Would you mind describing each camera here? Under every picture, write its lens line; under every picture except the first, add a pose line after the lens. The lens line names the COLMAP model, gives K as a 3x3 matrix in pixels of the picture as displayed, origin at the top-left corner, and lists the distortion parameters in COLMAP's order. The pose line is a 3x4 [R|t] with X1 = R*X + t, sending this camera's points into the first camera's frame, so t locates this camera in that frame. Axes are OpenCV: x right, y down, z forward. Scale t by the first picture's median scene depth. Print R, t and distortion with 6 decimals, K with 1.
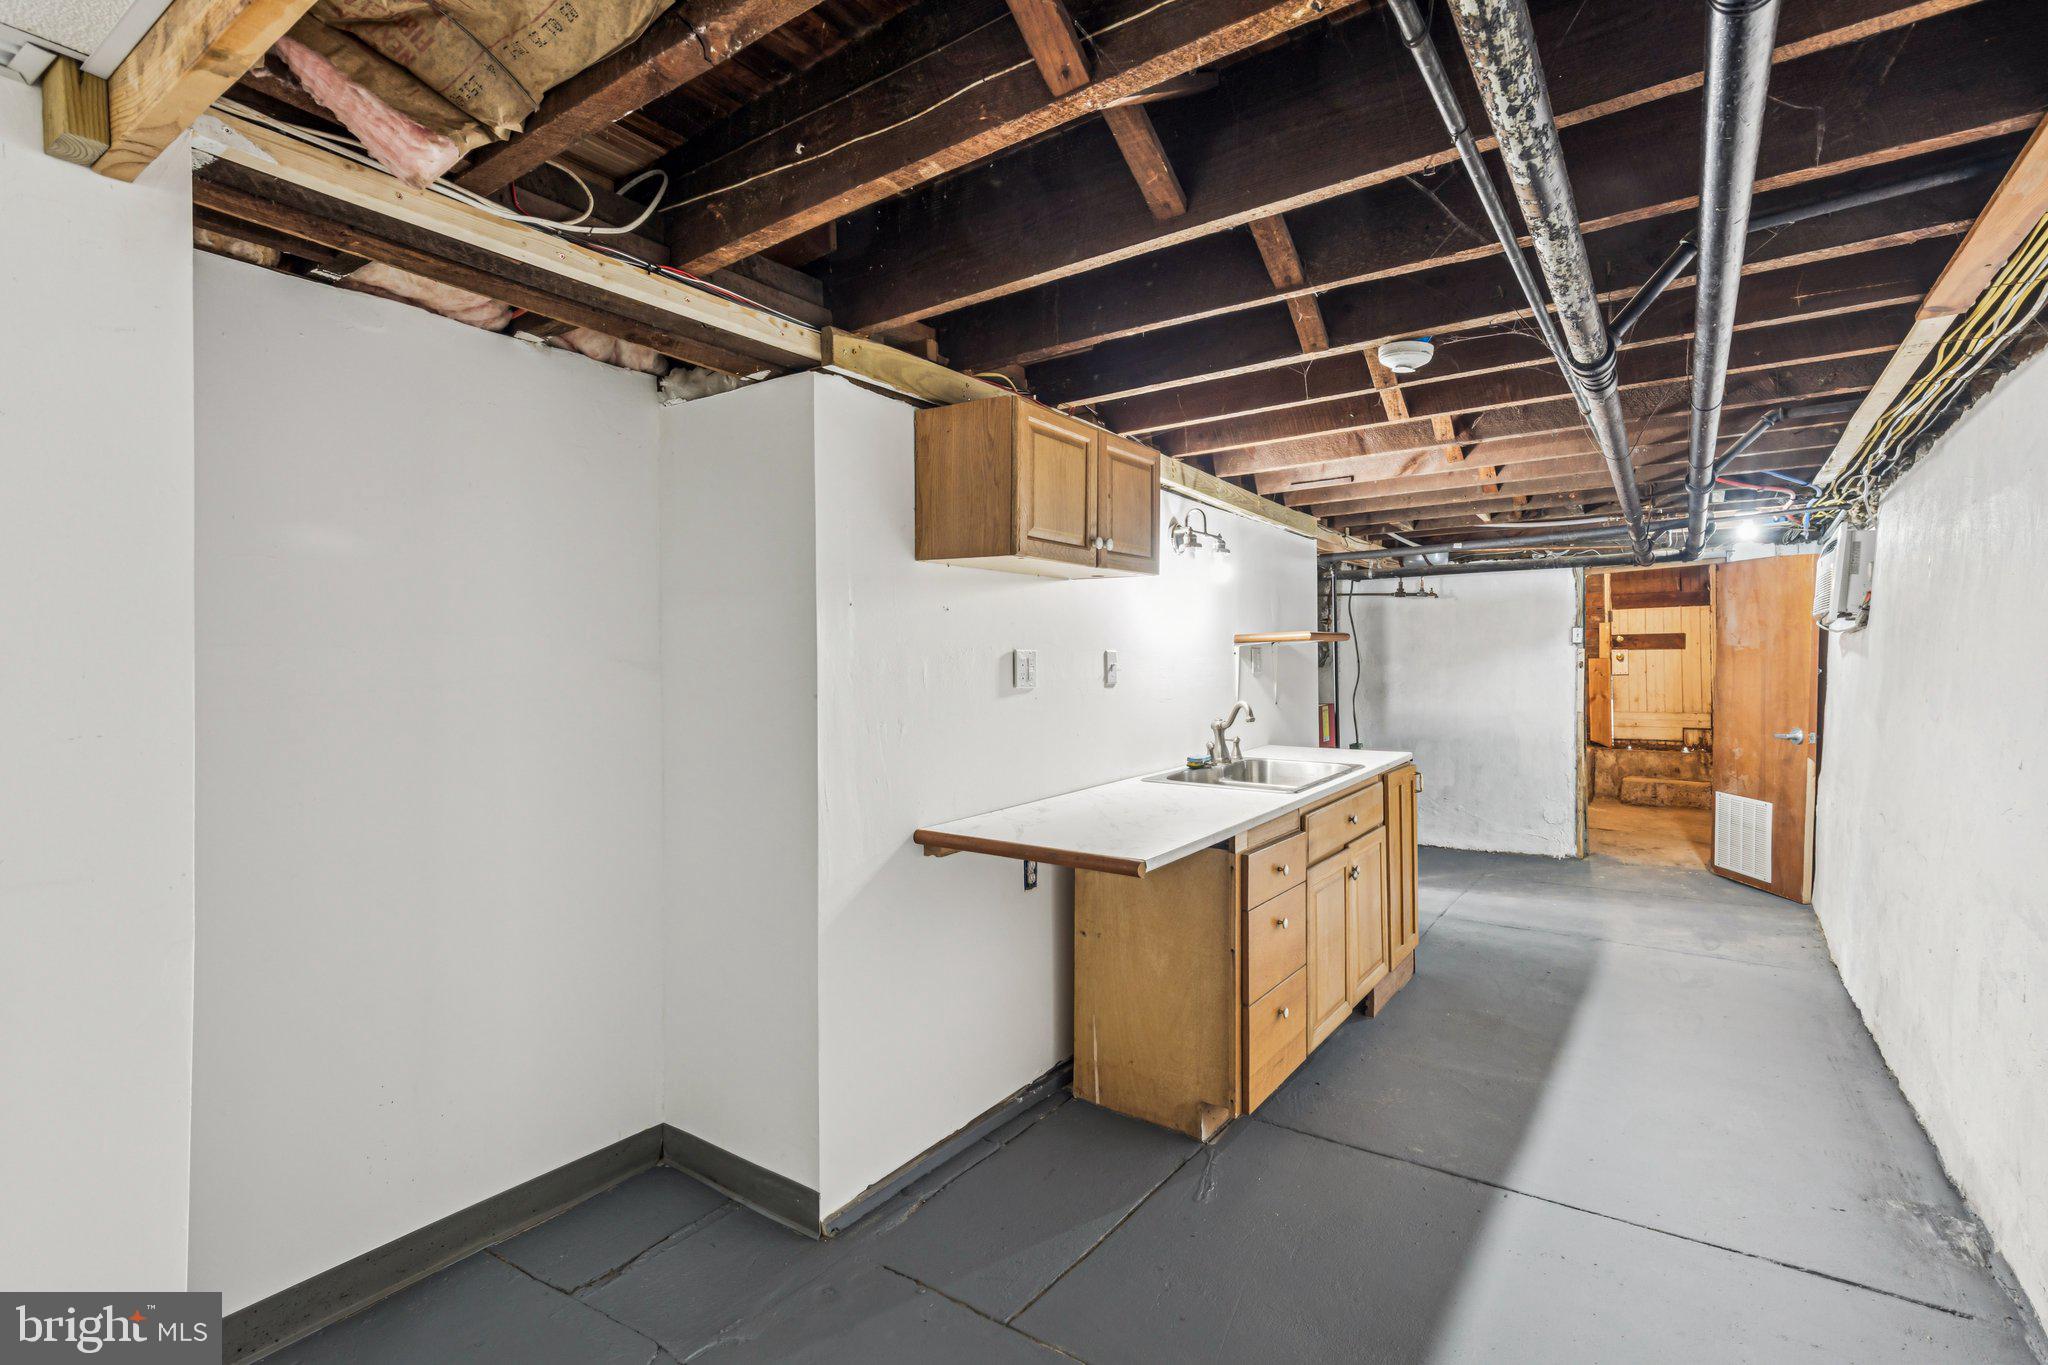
lens RADIAL K [[943.7, 0, 1034.1], [0, 943.7, 666.2], [0, 0, 1]] dist [0.008644, -0.000612]
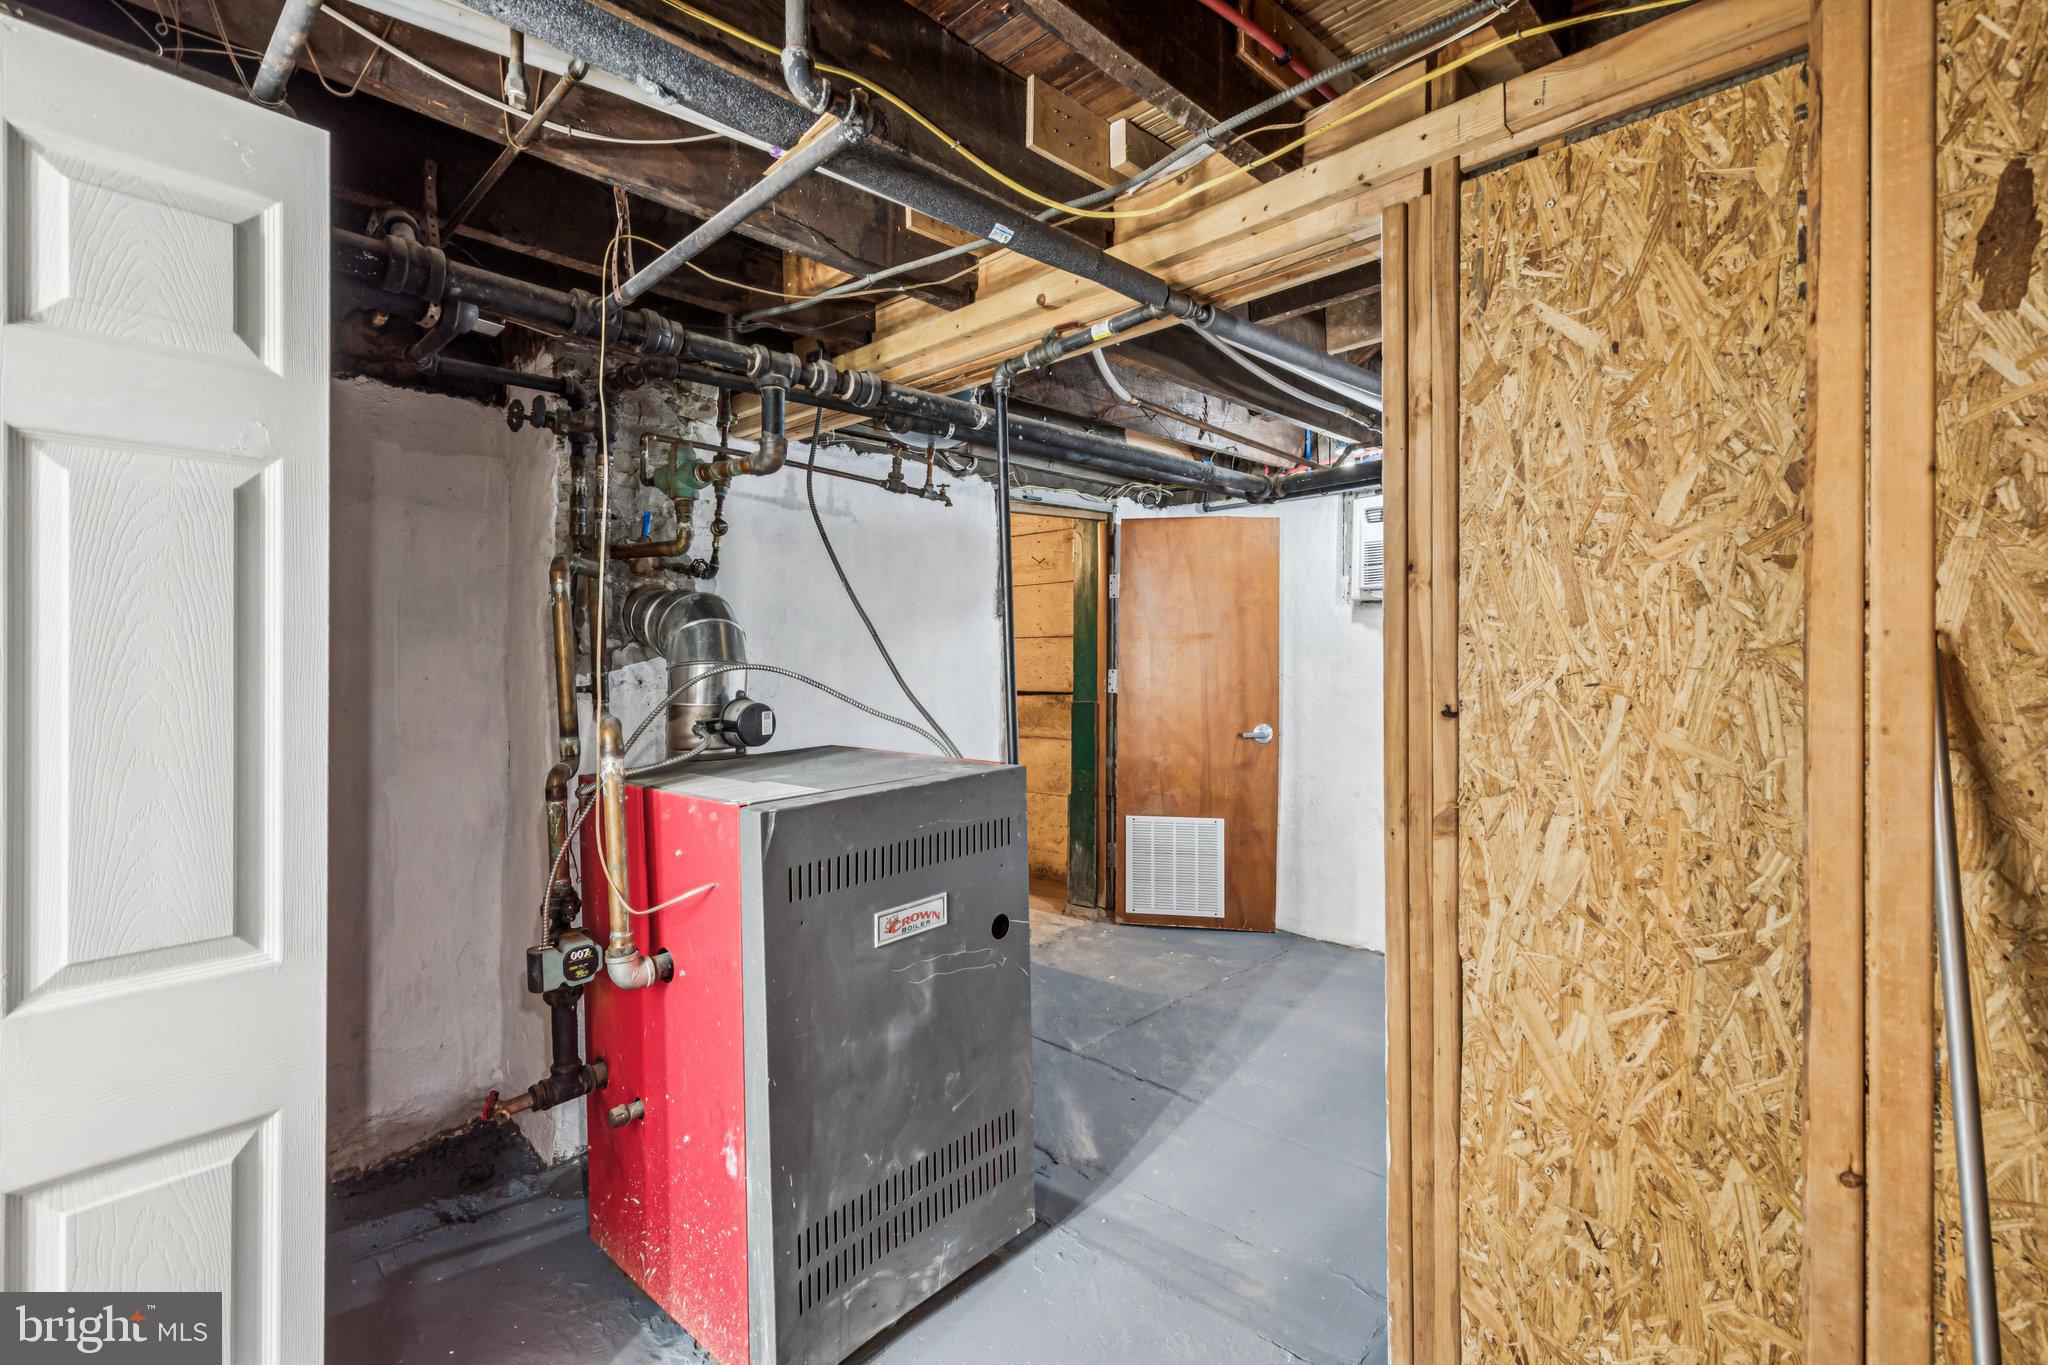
lens RADIAL K [[943.7, 0, 1019.8], [0, 943.7, 650.9], [0, 0, 1]] dist [0.008644, -0.000612]
pose [[0.188201, 0.007427, 0.982103, -0.050335], [-0.002215, 0.999972, -0.007137, 0.006533], [-0.982128, -0.000832, 0.188212, 1.013898]]
